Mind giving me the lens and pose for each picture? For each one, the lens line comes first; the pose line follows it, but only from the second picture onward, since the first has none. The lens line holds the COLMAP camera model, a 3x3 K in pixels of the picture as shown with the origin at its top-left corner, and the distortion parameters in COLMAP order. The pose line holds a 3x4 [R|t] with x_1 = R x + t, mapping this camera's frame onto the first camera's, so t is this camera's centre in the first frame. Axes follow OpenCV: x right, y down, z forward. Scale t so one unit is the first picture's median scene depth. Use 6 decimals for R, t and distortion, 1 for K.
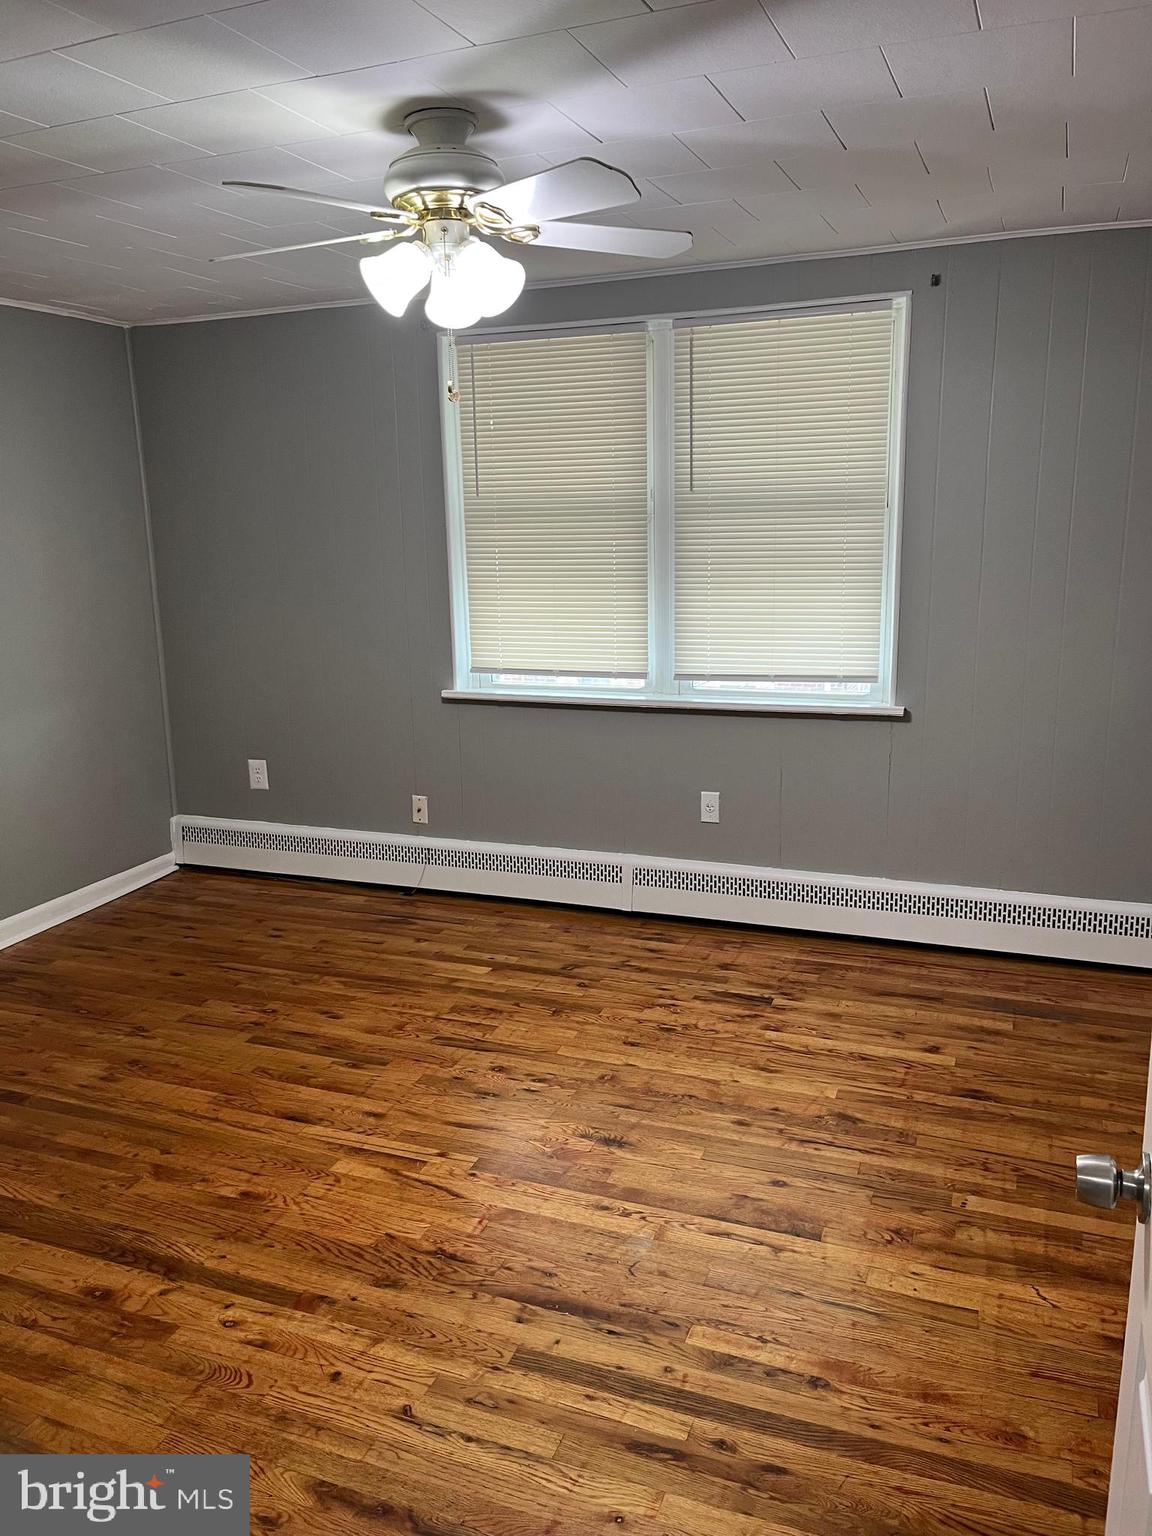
lens RADIAL K [[1175.5, 0, 564.4], [0, 1175.5, 764.1], [0, 0, 1]] dist [0.051014, -0.045761]
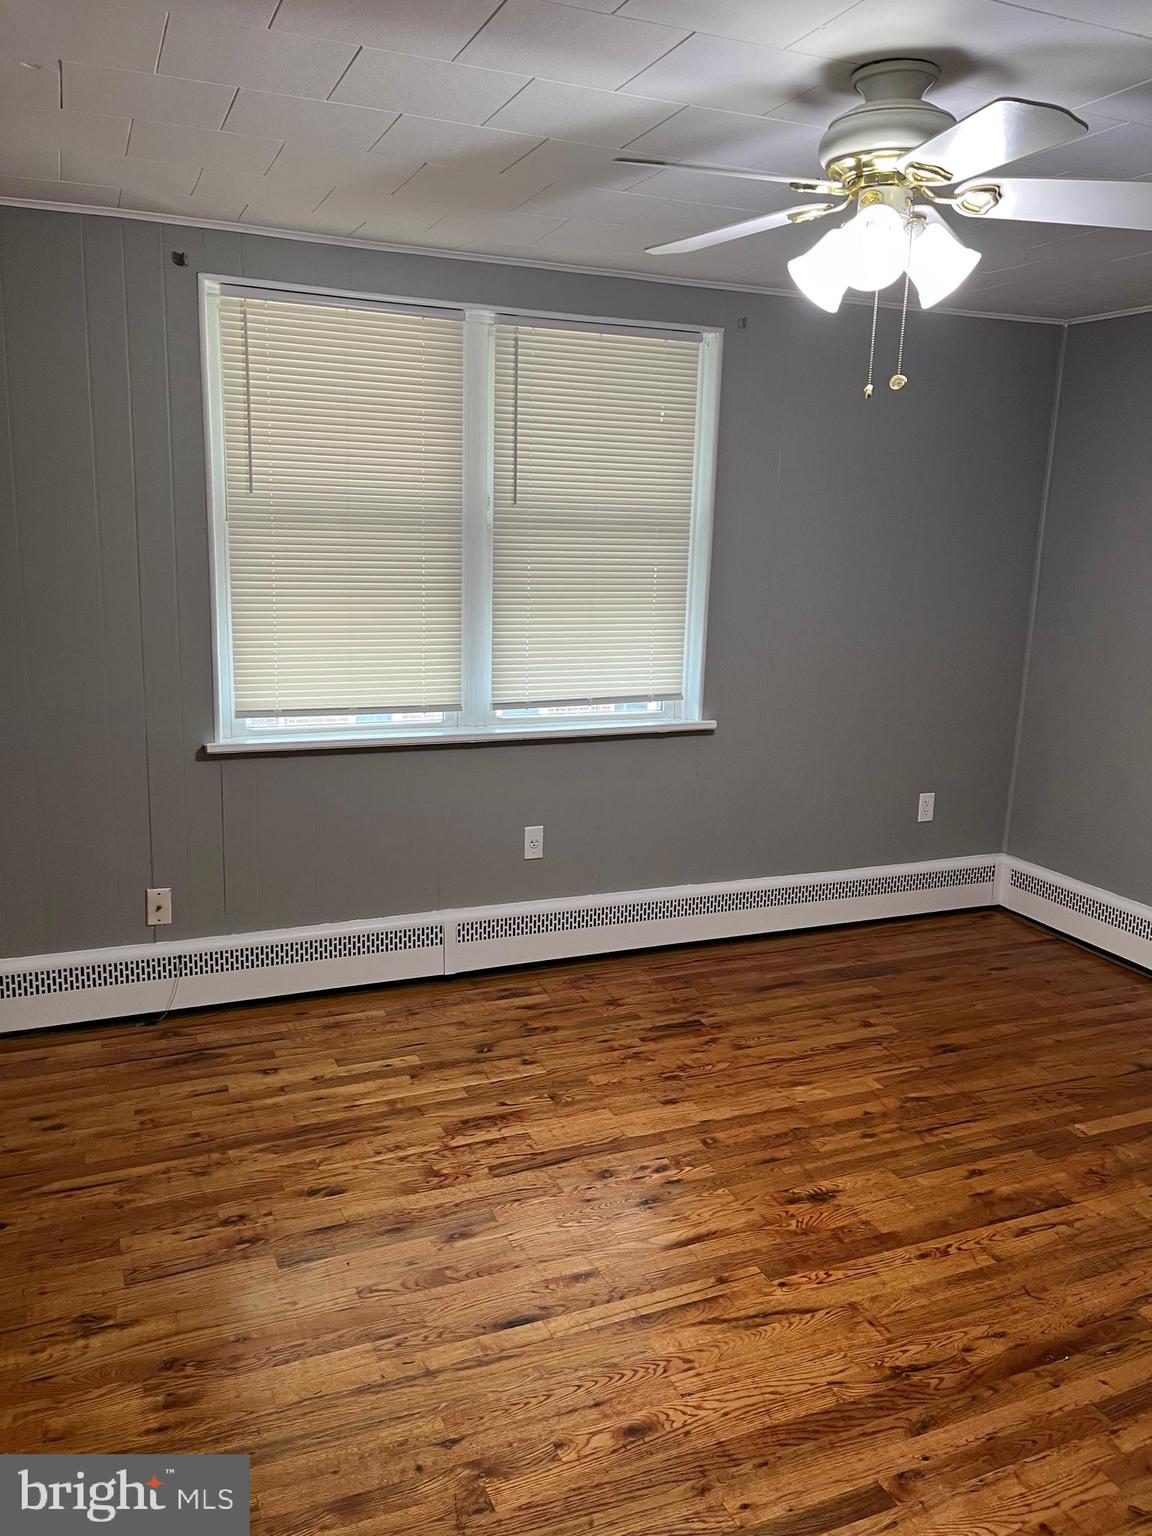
lens RADIAL K [[1175.5, 0, 573.5], [0, 1175.5, 771.8], [0, 0, 1]] dist [0.051014, -0.045761]
pose [[0.710638, -0.103464, 0.695909, -0.538141], [0.107803, 0.993460, 0.037619, -0.055393], [-0.695250, 0.048288, 0.717144, 0.328608]]
